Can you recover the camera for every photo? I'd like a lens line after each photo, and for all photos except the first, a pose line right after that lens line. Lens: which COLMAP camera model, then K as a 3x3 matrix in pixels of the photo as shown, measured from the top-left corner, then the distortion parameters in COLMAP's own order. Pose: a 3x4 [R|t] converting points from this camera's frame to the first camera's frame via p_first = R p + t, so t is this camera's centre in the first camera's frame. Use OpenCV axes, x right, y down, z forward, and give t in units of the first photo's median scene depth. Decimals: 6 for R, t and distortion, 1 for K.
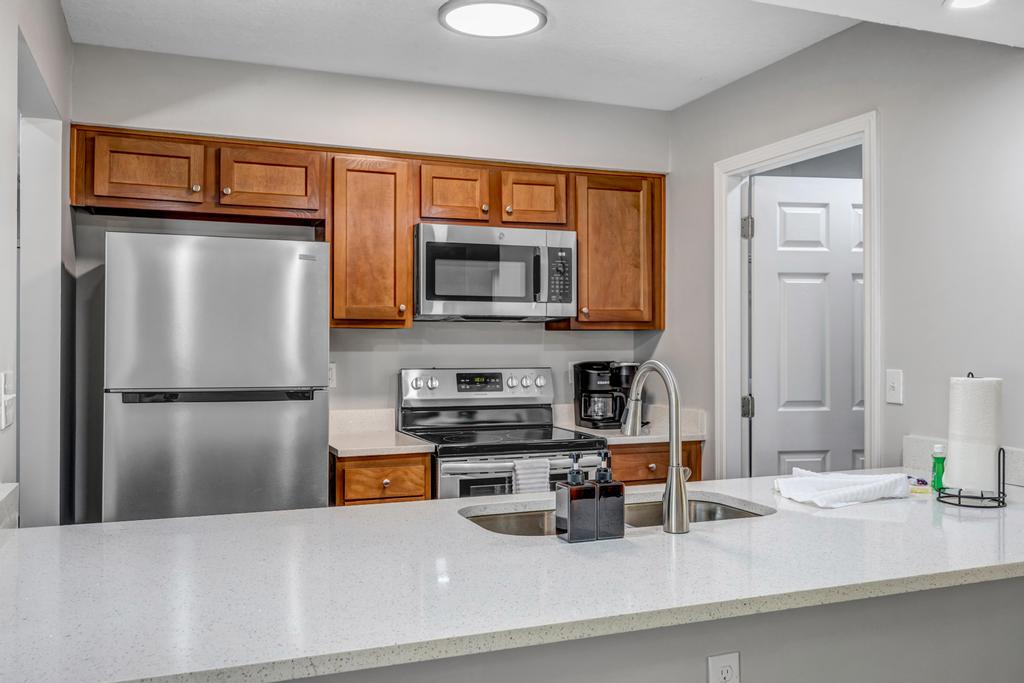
lens RADIAL K [[891.2, 0, 514.3], [0, 891.2, 339.6], [0, 0, 1]] dist [-0.014858, 0.004625]
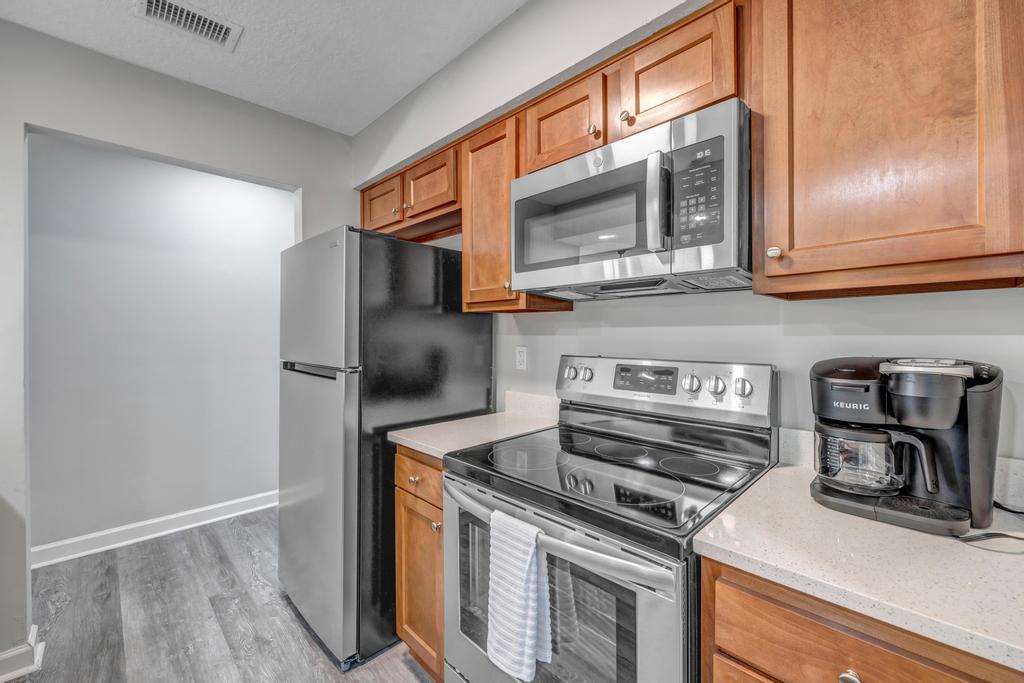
lens RADIAL K [[418.5, 0, 508.1], [0, 418.5, 338.8], [0, 0, 1]] dist [-0.000902, -0.000409]
pose [[0.384295, 0.008582, -0.923170, 0.229948], [0.003186, 0.999939, 0.010622, 0.011459], [0.923205, -0.007023, 0.384244, 0.759025]]
